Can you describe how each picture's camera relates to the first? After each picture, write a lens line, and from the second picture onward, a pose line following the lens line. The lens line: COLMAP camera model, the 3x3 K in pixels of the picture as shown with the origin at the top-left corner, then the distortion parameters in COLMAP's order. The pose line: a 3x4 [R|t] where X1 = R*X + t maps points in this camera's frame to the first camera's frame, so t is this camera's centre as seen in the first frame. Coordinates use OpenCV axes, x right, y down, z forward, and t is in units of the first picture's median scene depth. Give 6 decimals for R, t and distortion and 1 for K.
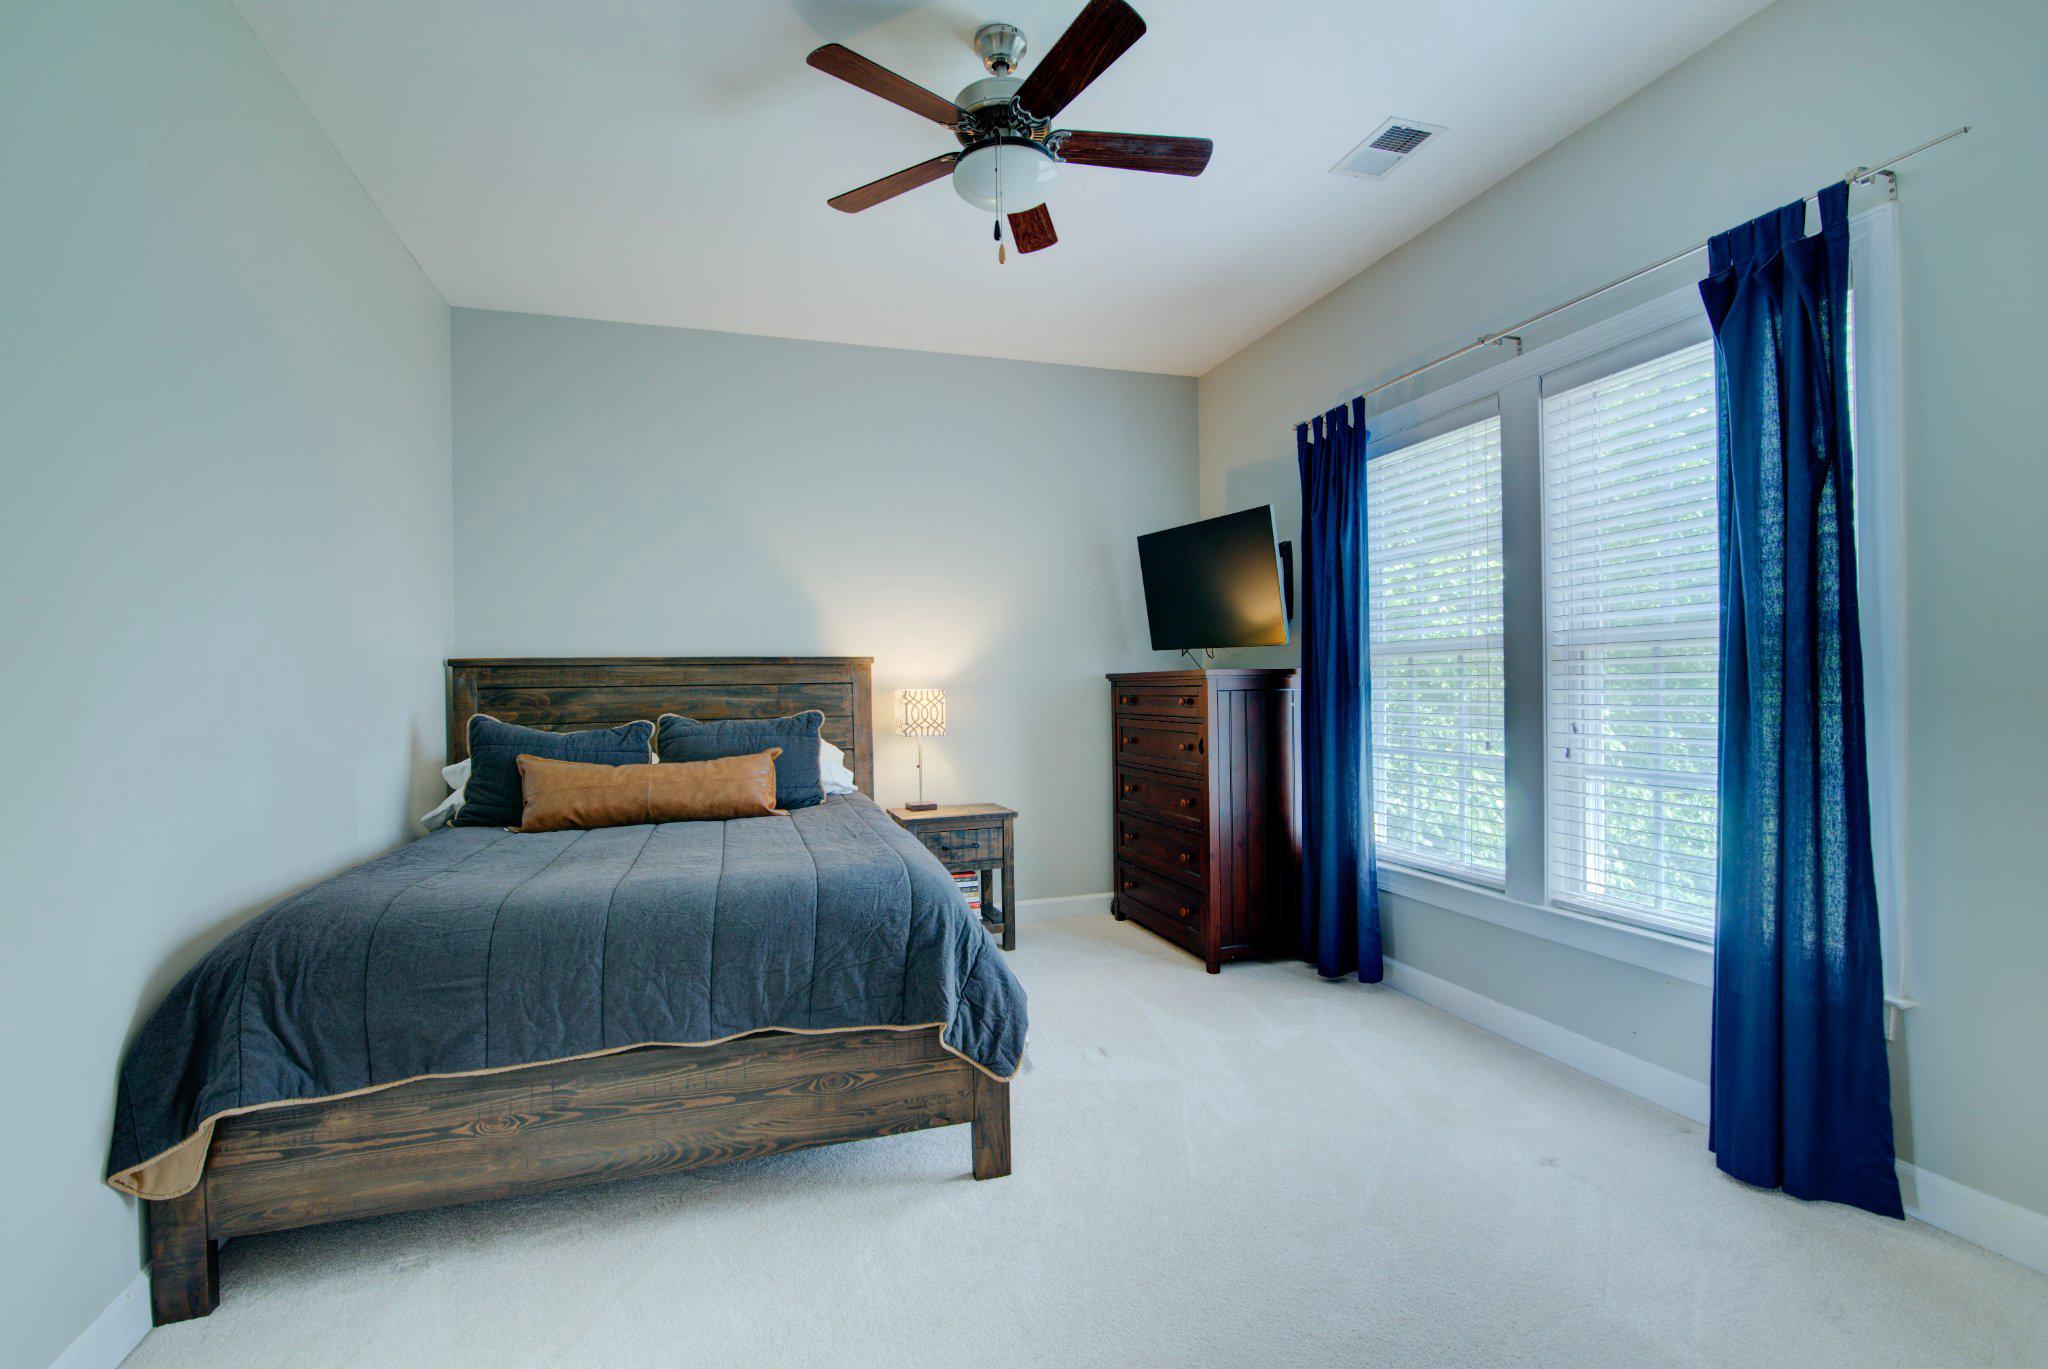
lens RADIAL K [[945.7, 0, 1021.1], [0, 945.7, 692.0], [0, 0, 1]] dist [-0.023061, 0.003001]
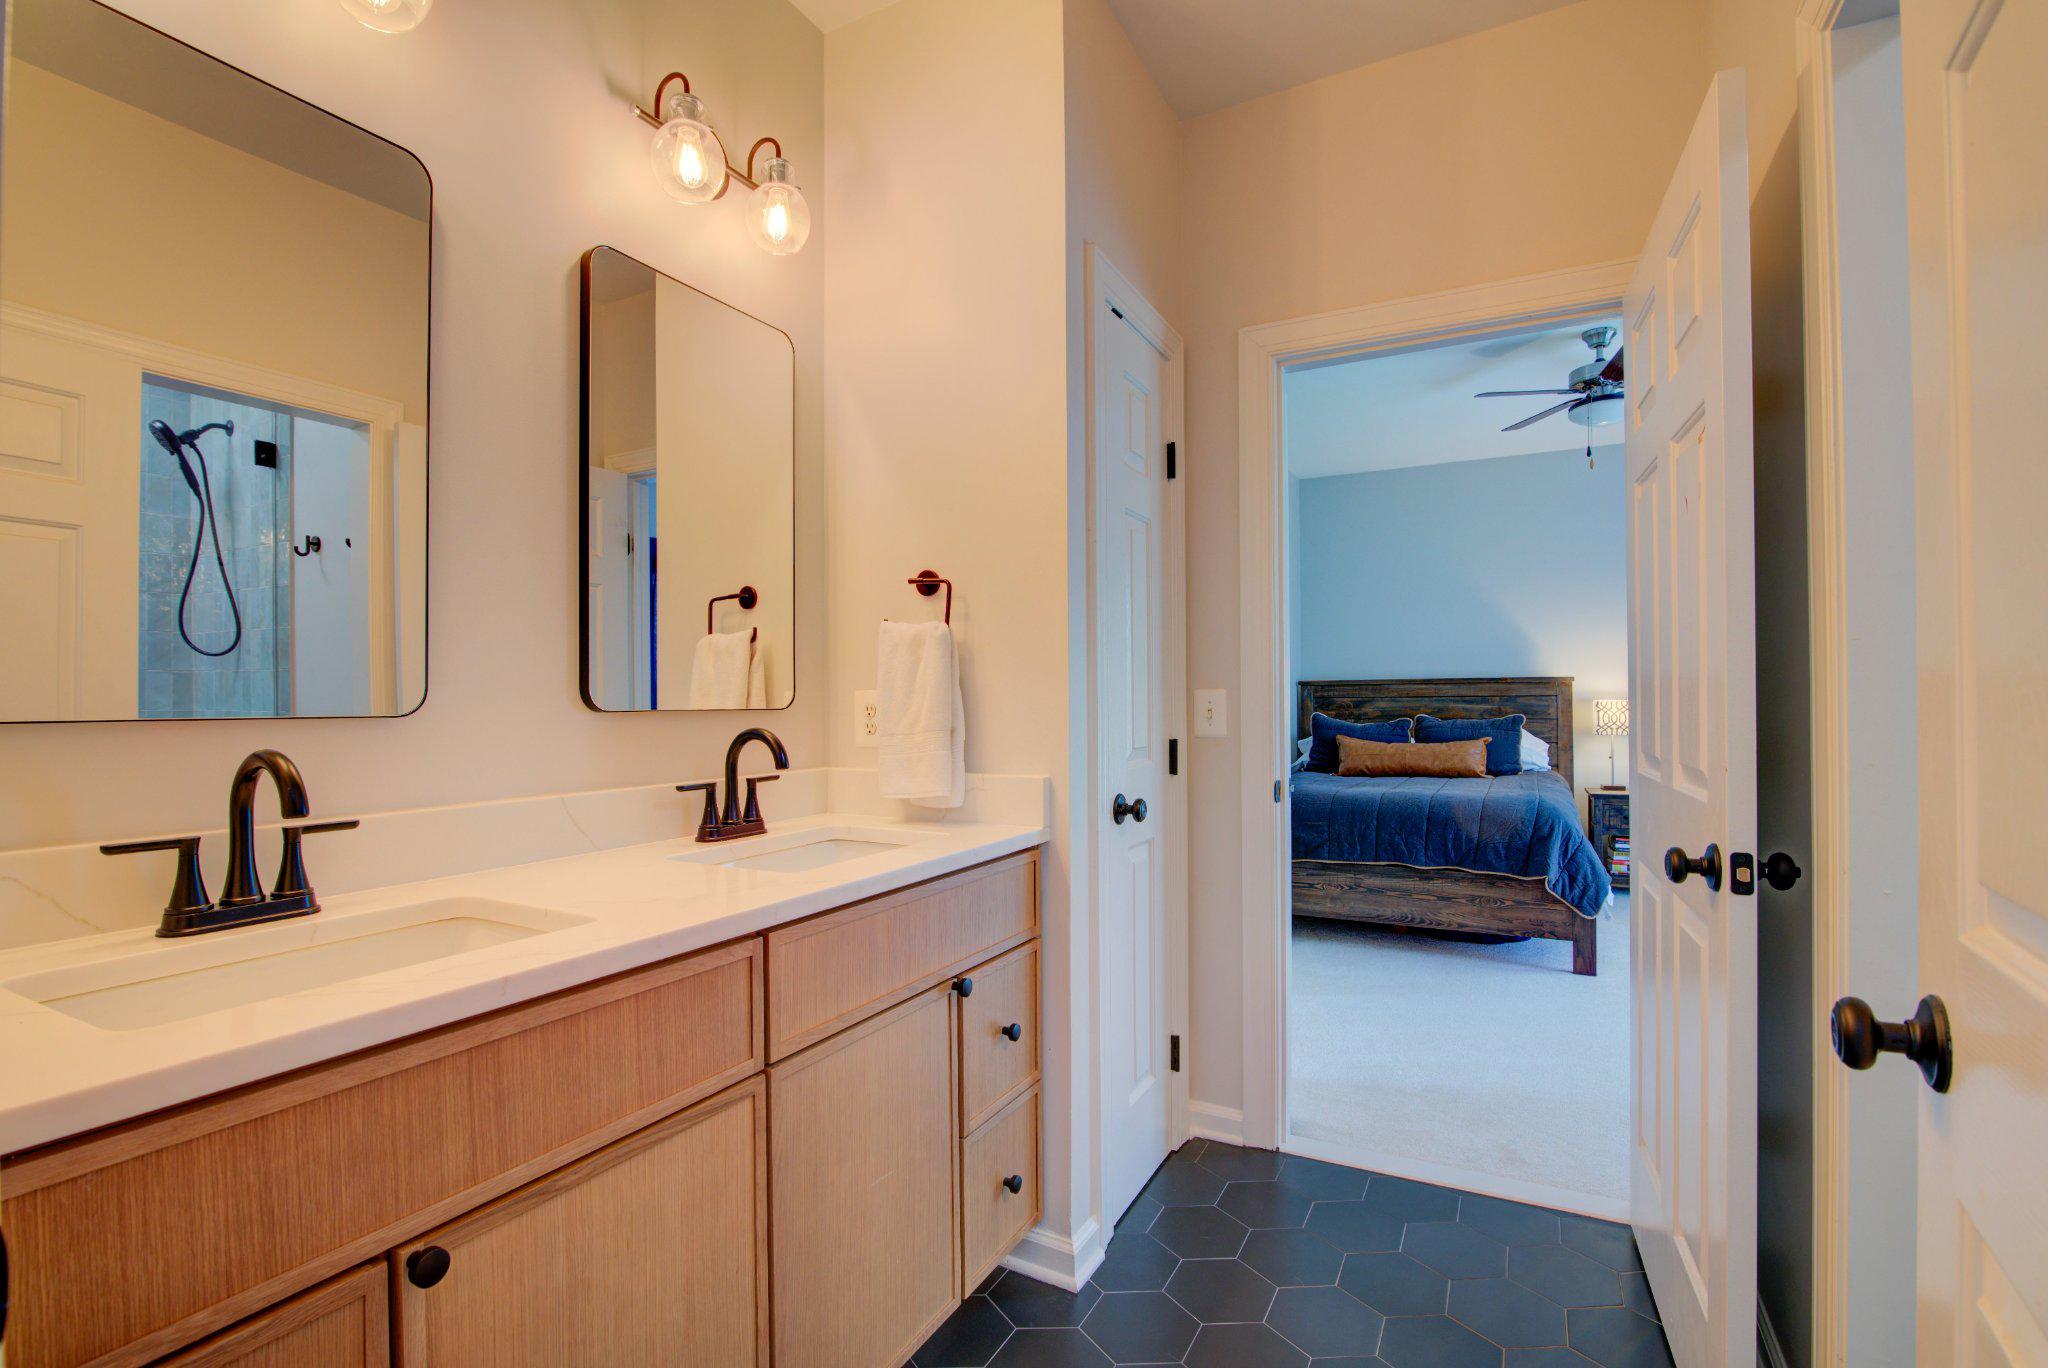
lens RADIAL K [[945.7, 0, 1024.4], [0, 945.7, 693.3], [0, 0, 1]] dist [-0.023061, 0.003001]
pose [[0.701337, 0.005569, -0.712808, 0.348370], [-0.005322, 0.999983, 0.002577, -0.016002], [0.712810, 0.001986, 0.701355, -0.724447]]
